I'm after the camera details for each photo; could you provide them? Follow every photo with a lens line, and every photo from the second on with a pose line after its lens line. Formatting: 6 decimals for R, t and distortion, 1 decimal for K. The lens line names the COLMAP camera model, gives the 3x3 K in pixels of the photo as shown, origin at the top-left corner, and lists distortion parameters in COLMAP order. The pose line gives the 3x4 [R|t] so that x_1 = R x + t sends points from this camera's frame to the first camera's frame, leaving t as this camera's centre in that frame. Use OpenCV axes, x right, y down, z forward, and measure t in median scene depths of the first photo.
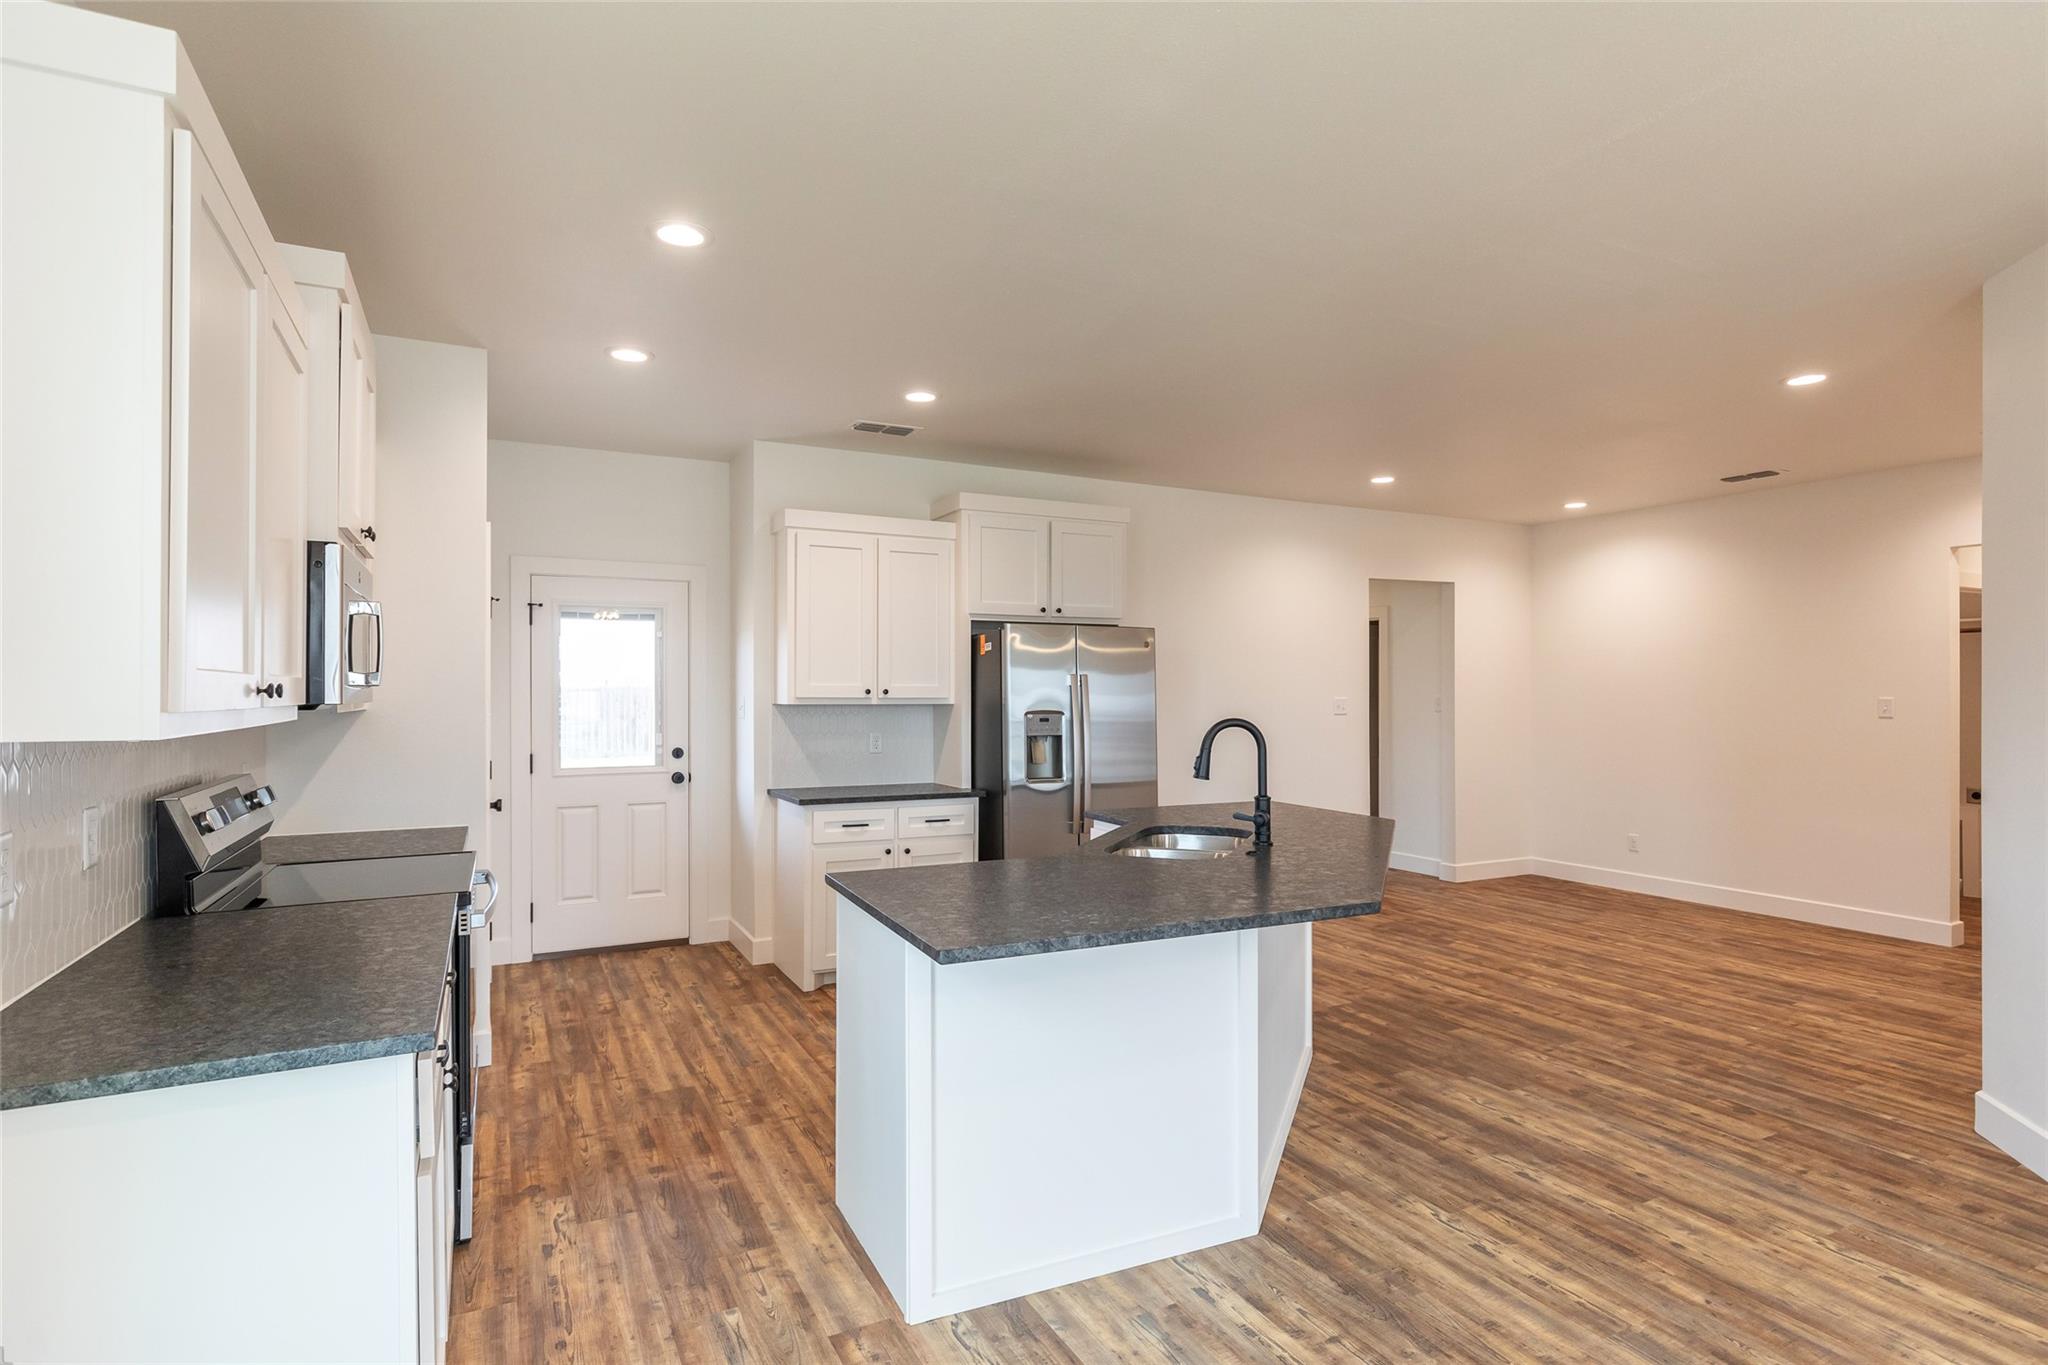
lens RADIAL K [[1067.1, 0, 1014.8], [0, 1067.1, 688.8], [0, 0, 1]] dist [-0.000785, 0.000745]
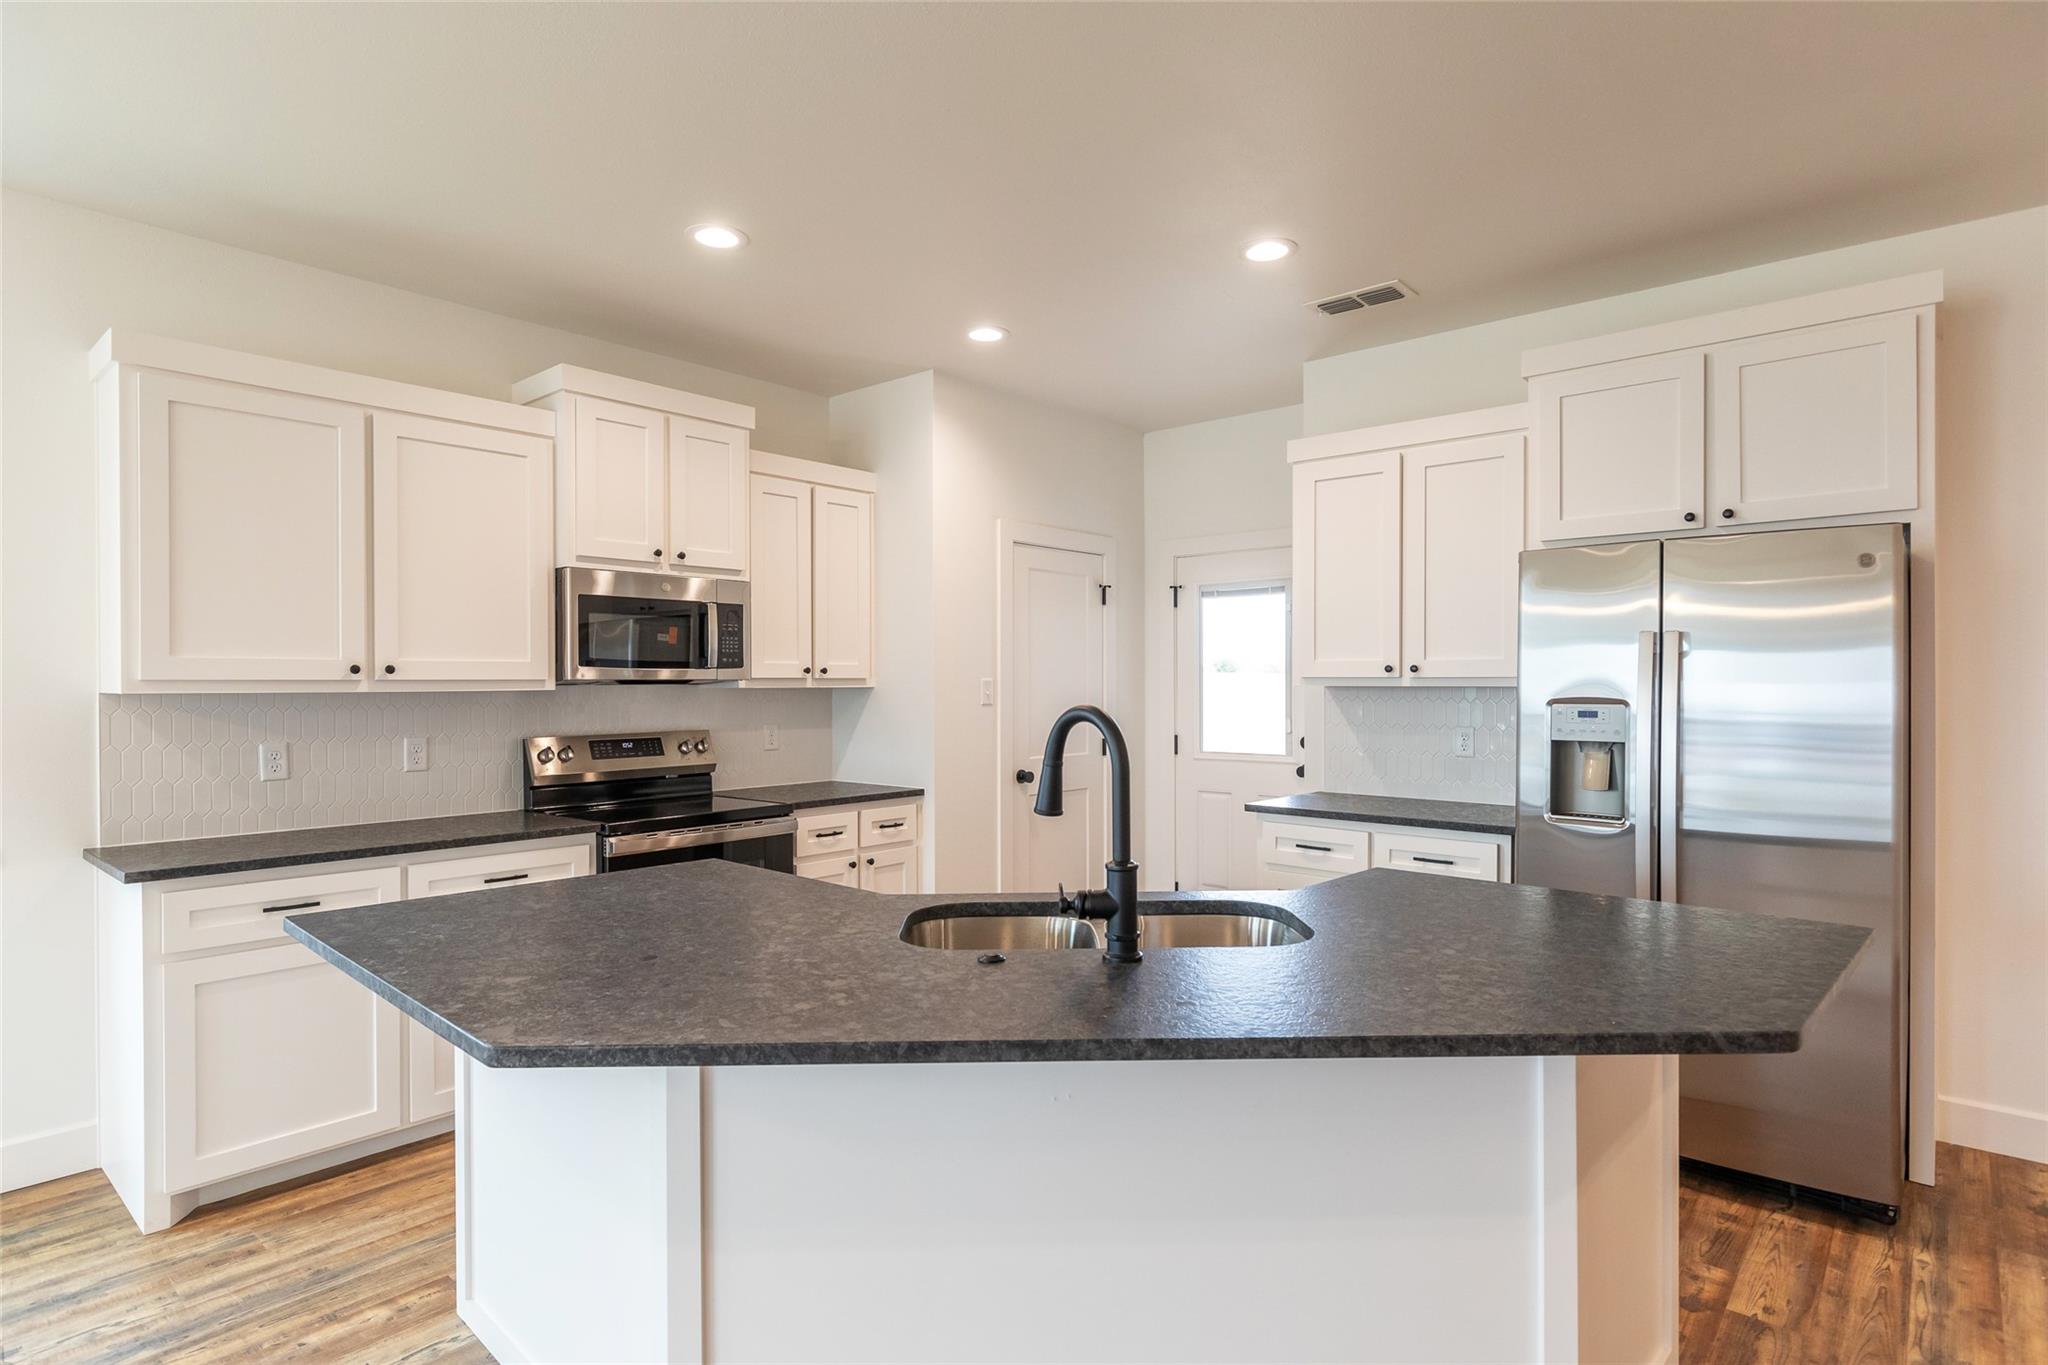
lens RADIAL K [[1064.3, 0, 1036.9], [0, 1064.3, 695.5], [0, 0, 1]] dist [0.020395, -0.000600]
pose [[0.375123, 0.009488, -0.926927, 0.445372], [0.007894, 0.999879, 0.013429, 0.009170], [0.926942, -0.012354, 0.375002, 0.508429]]
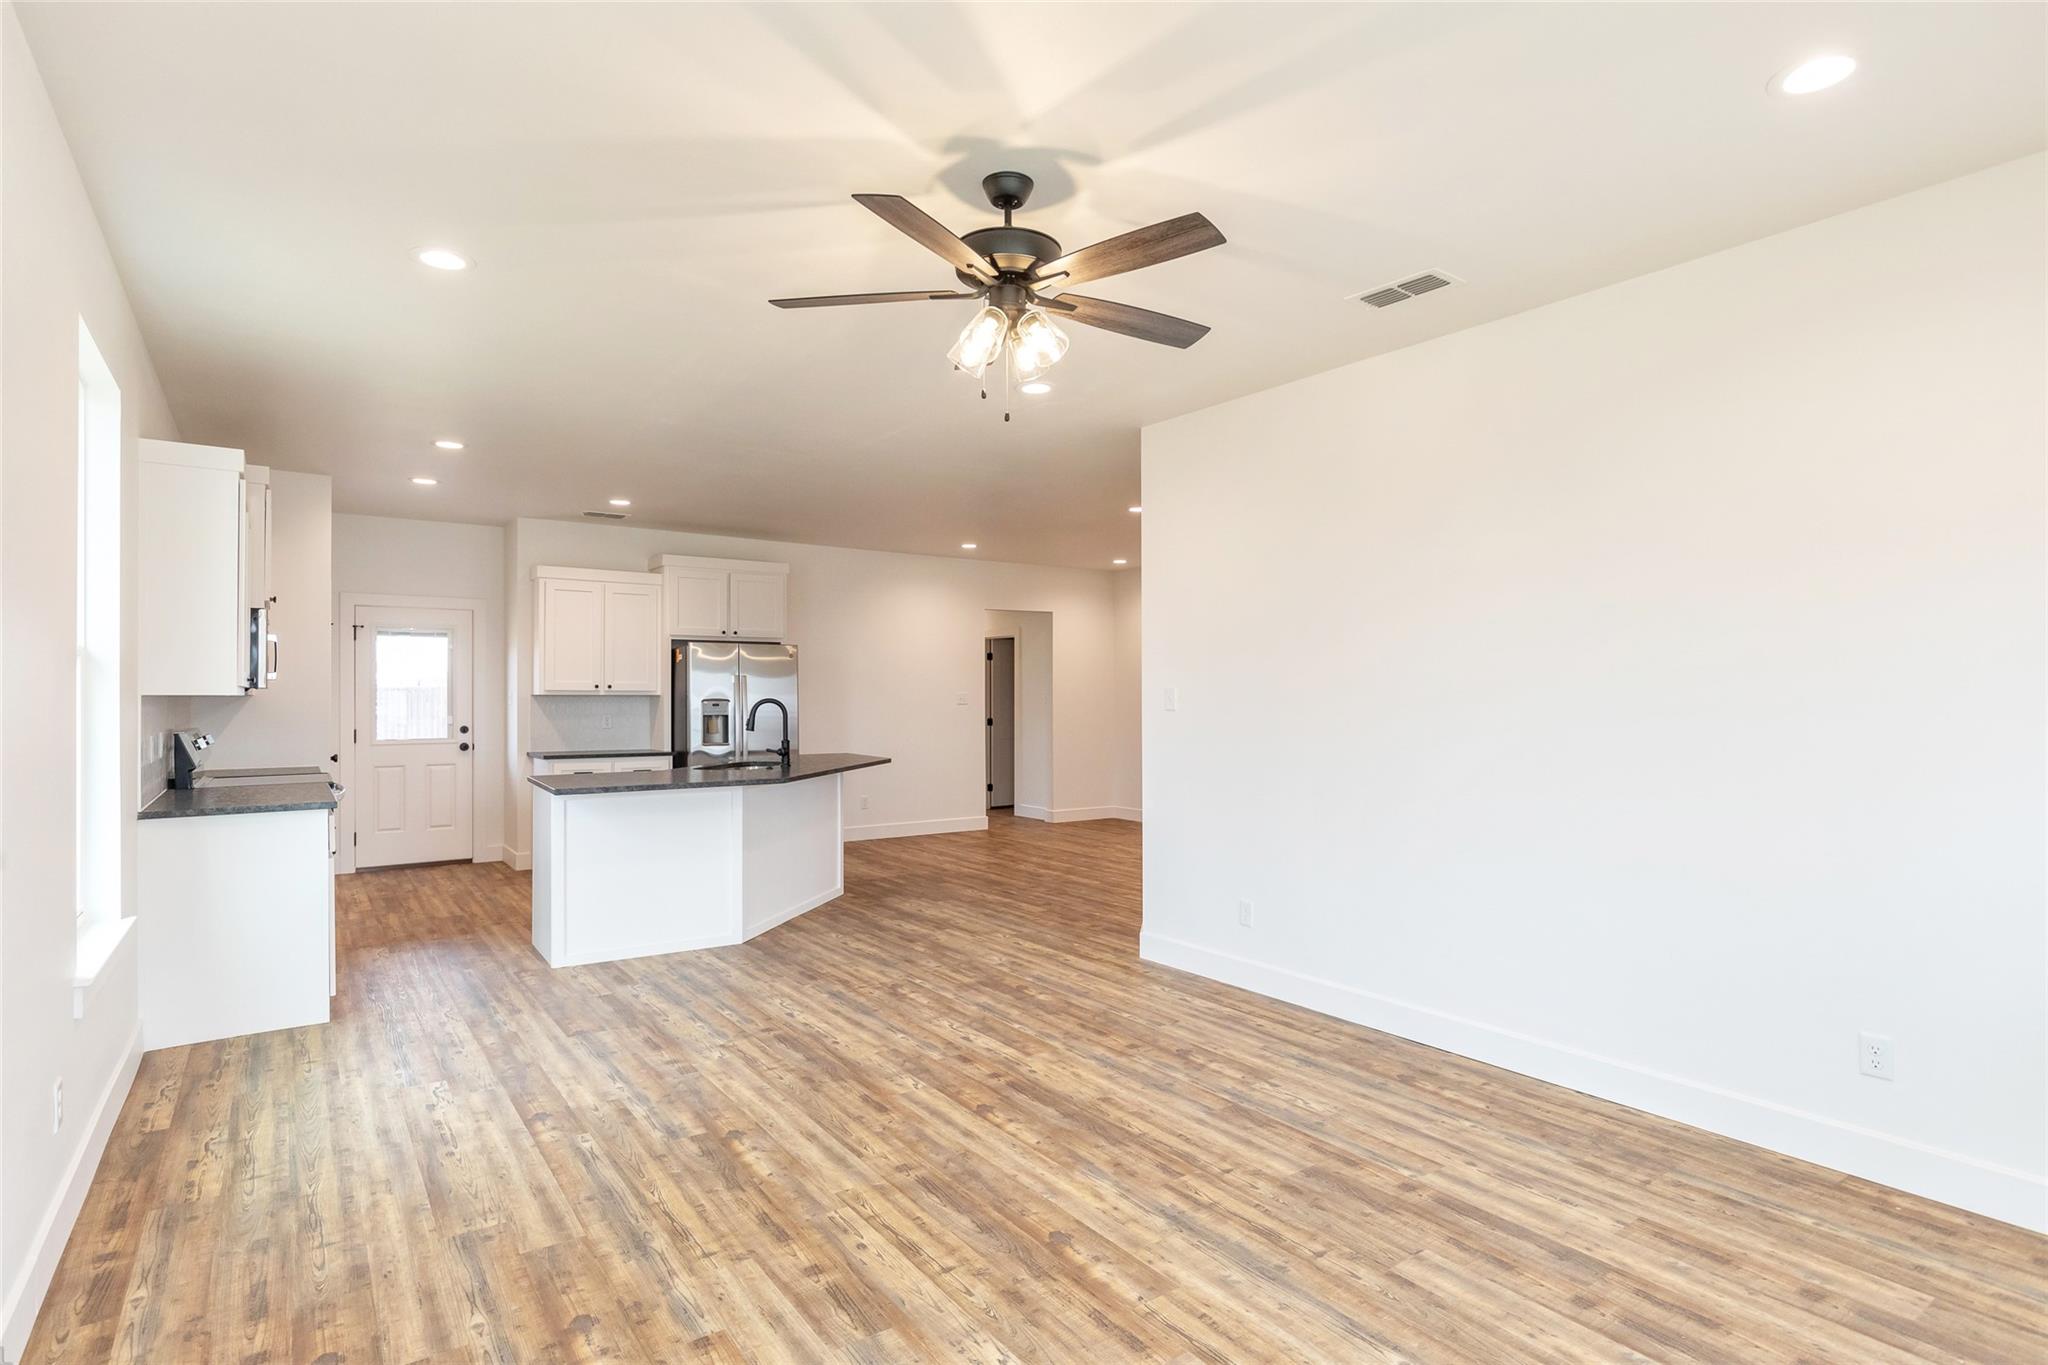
lens RADIAL K [[1067.1, 0, 1018.9], [0, 1067.1, 691.5], [0, 0, 1]] dist [-0.000785, 0.000745]
pose [[0.989314, 0.000542, 0.145800, 0.233678], [-0.000317, 0.999999, -0.001568, 0.011954], [-0.145801, 0.001505, 0.989313, -0.580616]]
